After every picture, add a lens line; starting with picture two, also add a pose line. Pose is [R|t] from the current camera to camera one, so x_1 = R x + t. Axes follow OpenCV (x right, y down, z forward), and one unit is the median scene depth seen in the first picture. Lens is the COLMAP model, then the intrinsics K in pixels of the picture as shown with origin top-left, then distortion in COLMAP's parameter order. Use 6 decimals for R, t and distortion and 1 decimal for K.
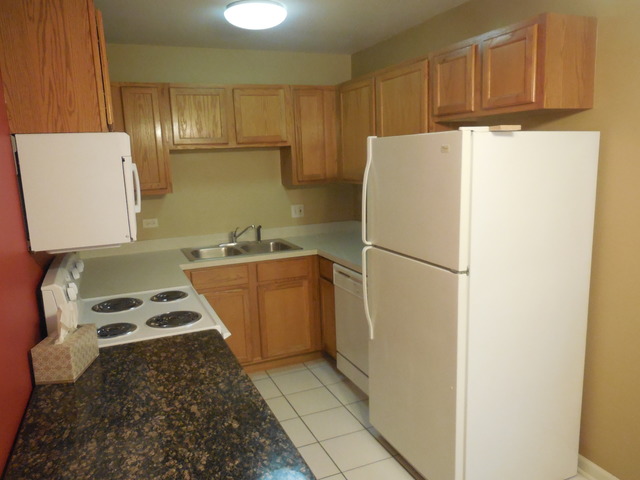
lens RADIAL K [[486.8, 0, 321.4], [0, 486.8, 237.5], [0, 0, 1]] dist [-0.014609, 0.015084]
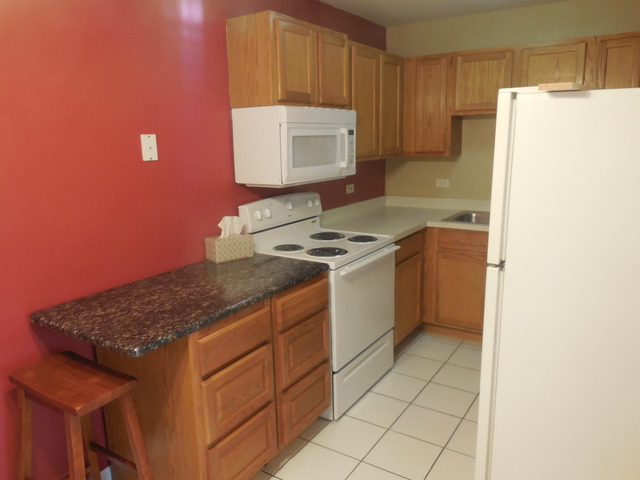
lens RADIAL K [[486.8, 0, 320.6], [0, 486.8, 239.5], [0, 0, 1]] dist [-0.014609, 0.015084]
pose [[0.562205, 0.197816, -0.802991, 0.783319], [-0.136214, 0.979859, 0.146018, -0.053637], [0.815703, 0.027286, 0.577827, 0.271017]]
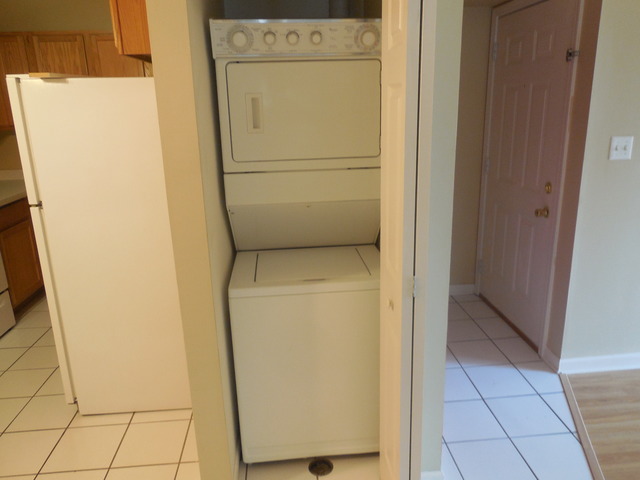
lens RADIAL K [[486.8, 0, 320.0], [0, 486.8, 237.5], [0, 0, 1]] dist [-0.014609, 0.015084]
pose [[0.949024, 0.097802, -0.299648, 1.272831], [-0.060631, 0.989533, 0.130949, -0.044290], [0.309319, -0.106106, 0.945020, 0.121596]]
